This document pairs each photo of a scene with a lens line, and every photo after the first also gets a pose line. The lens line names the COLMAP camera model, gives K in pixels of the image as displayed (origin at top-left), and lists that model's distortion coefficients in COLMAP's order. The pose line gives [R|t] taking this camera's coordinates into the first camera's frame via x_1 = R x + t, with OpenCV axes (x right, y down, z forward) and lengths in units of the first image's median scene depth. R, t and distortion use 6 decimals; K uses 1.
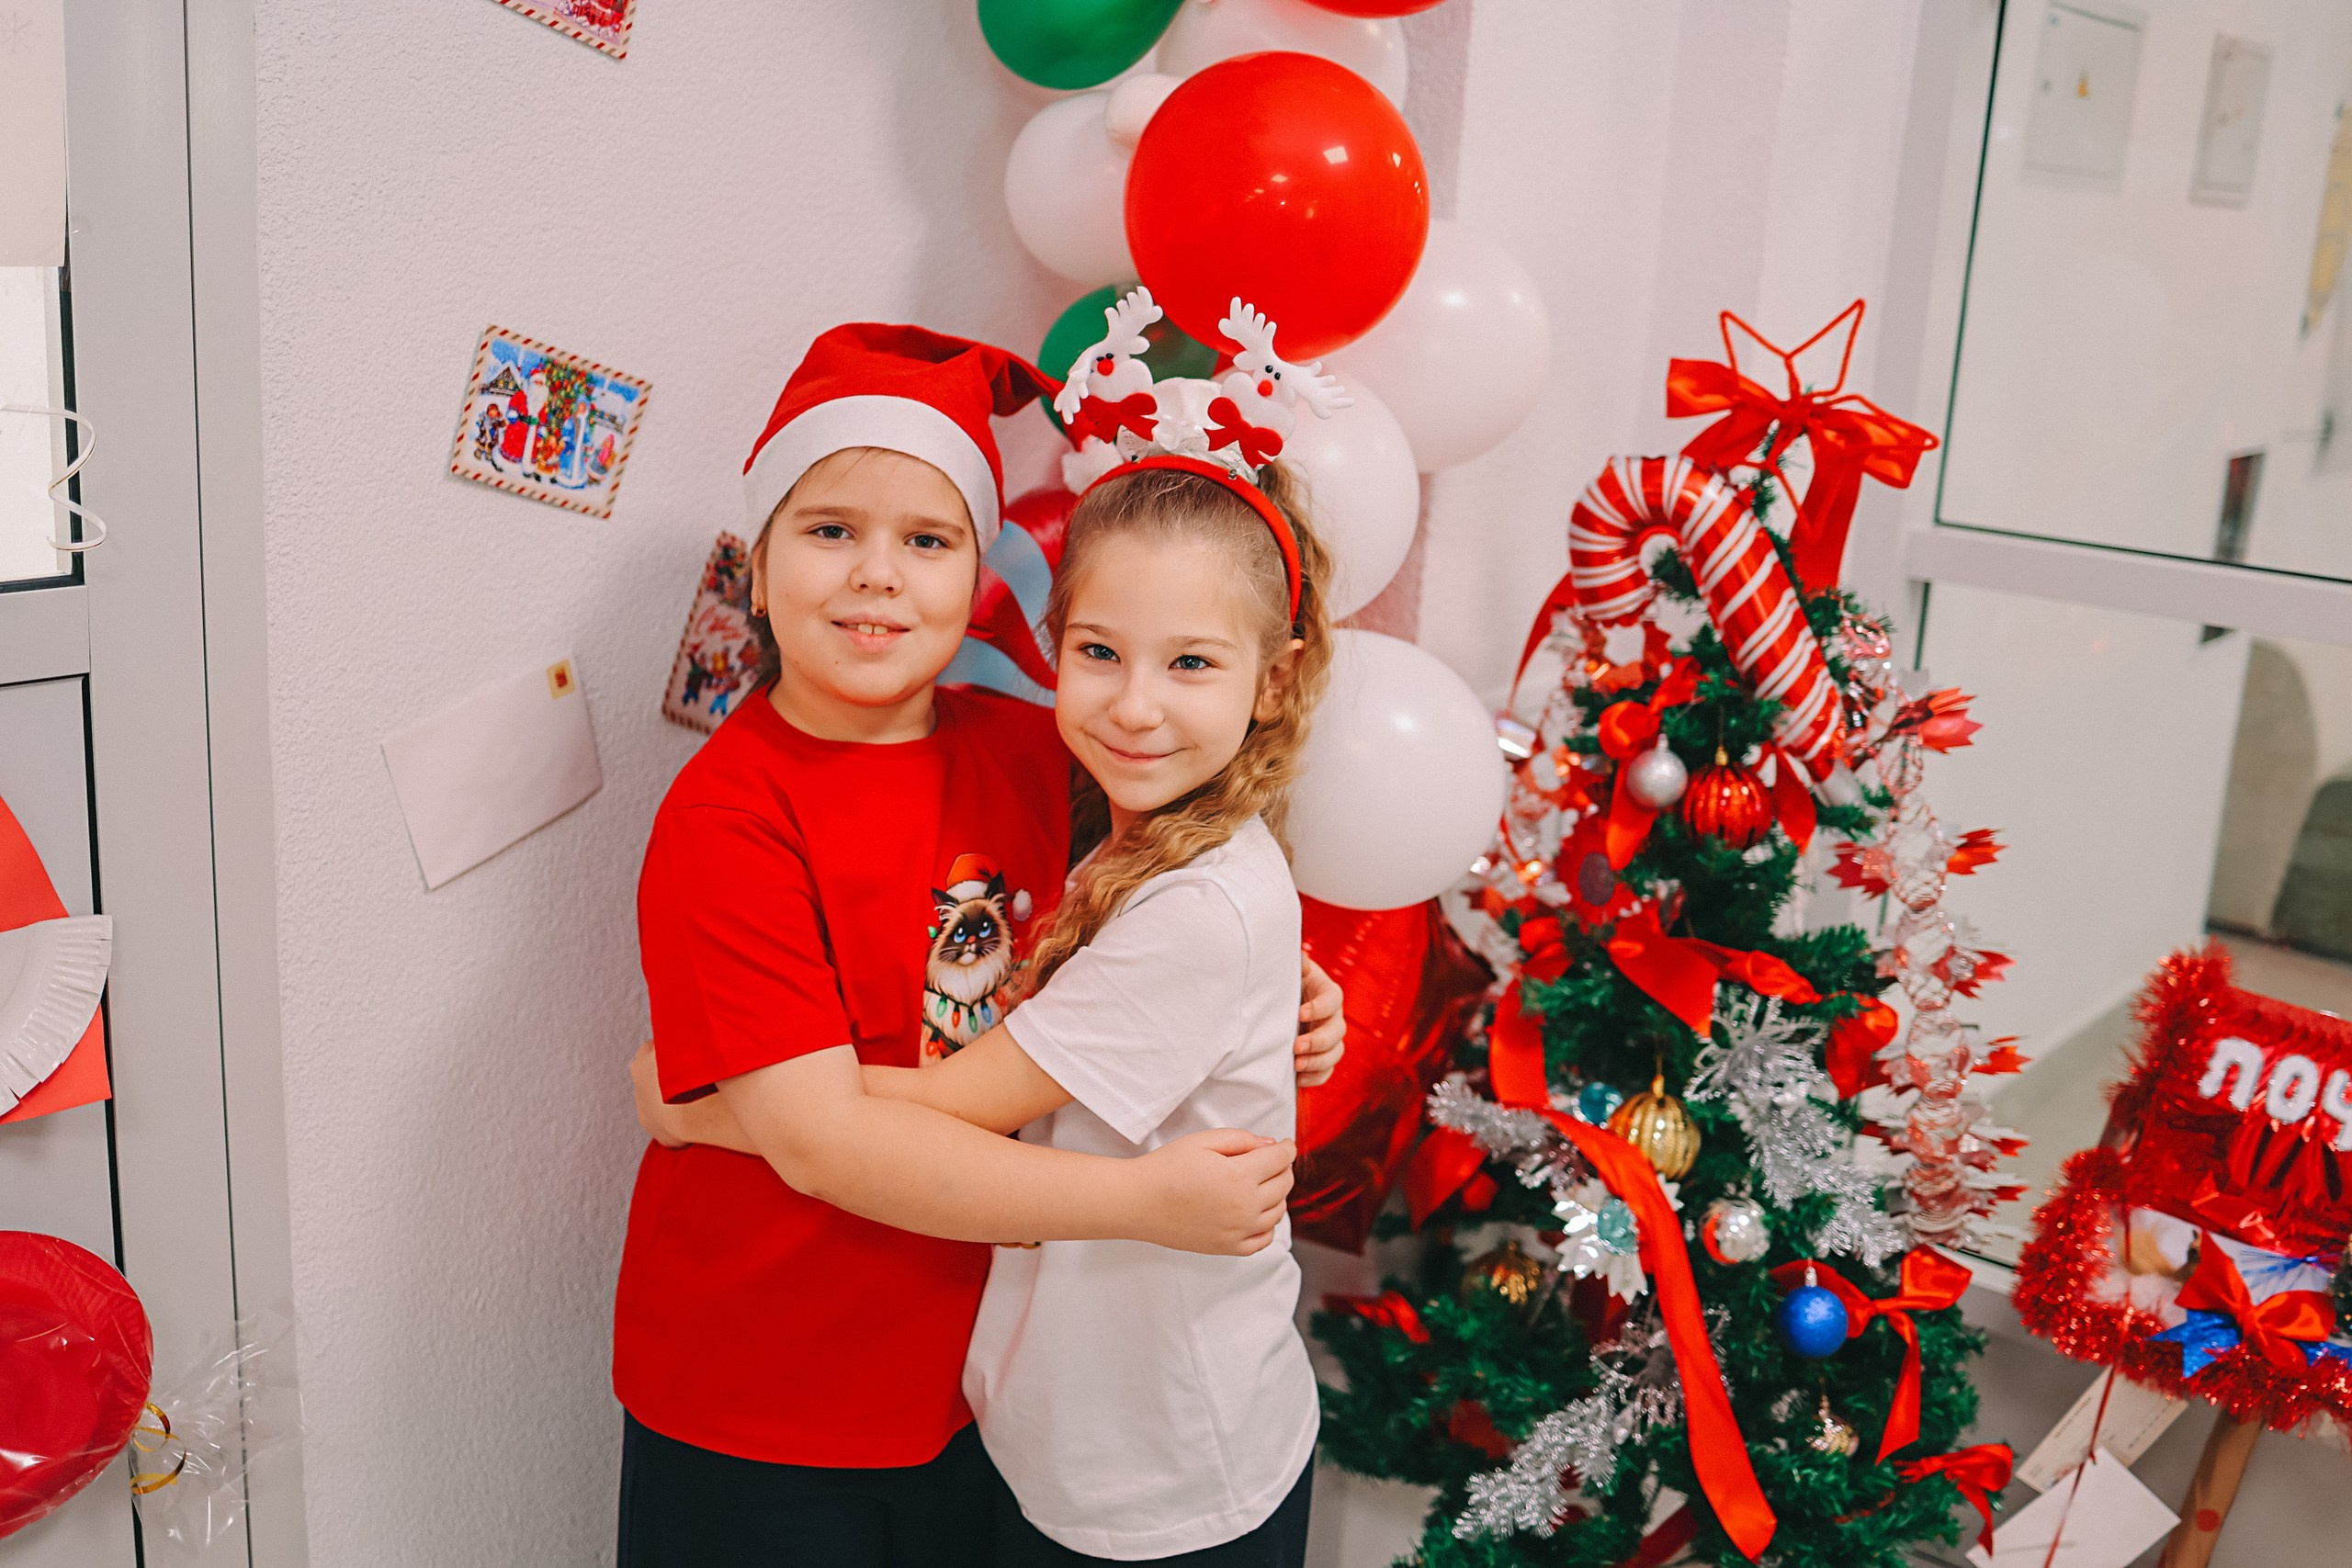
lens RADIAL K [[2344.8, 0, 1161.9], [0, 2344.8, 789.2], [0, 0, 1]] dist [-0.032510, 0.000000]
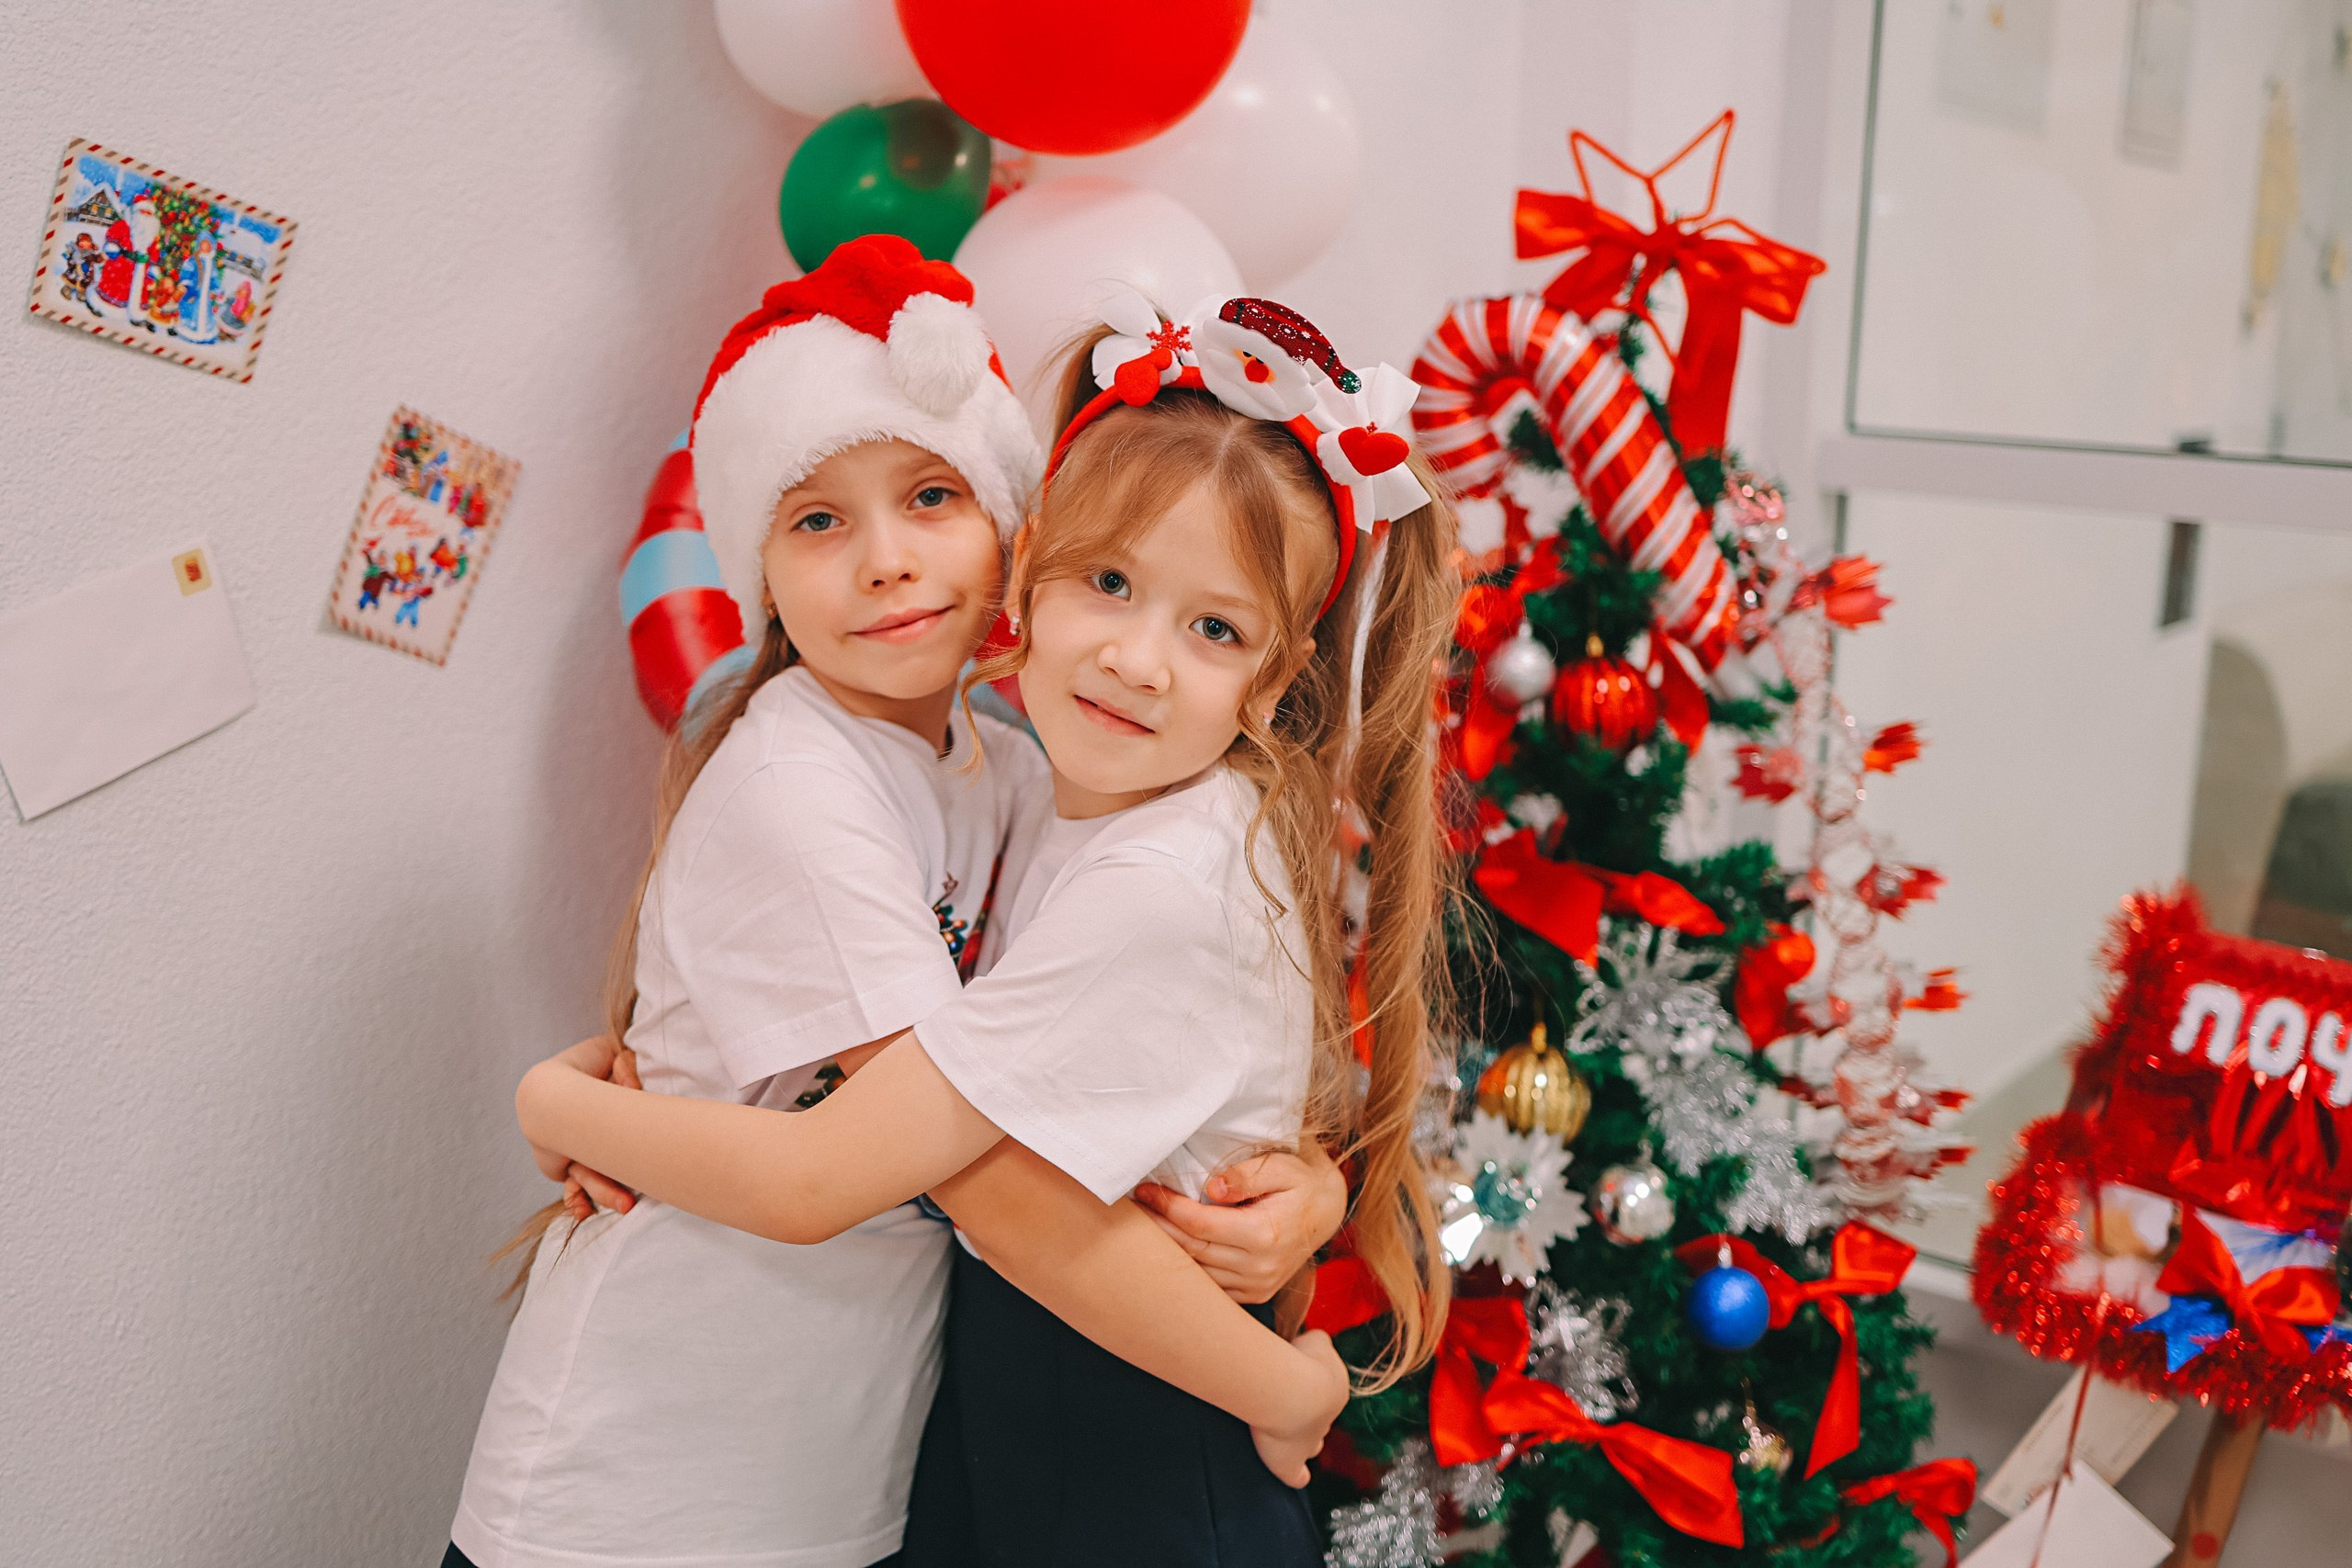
lens RADIAL K [[2344.8, 0, 1160.0], [0, 2344.8, 787.7], [0, 0, 1]] dist [-0.032510, 0.000000]
pose [[0.999429, -0.032389, 0.009675, 0.071409], [0.032776, 0.998536, -0.043033, 0.069840], [-0.008267, 0.043325, 0.999027, 0.150149]]
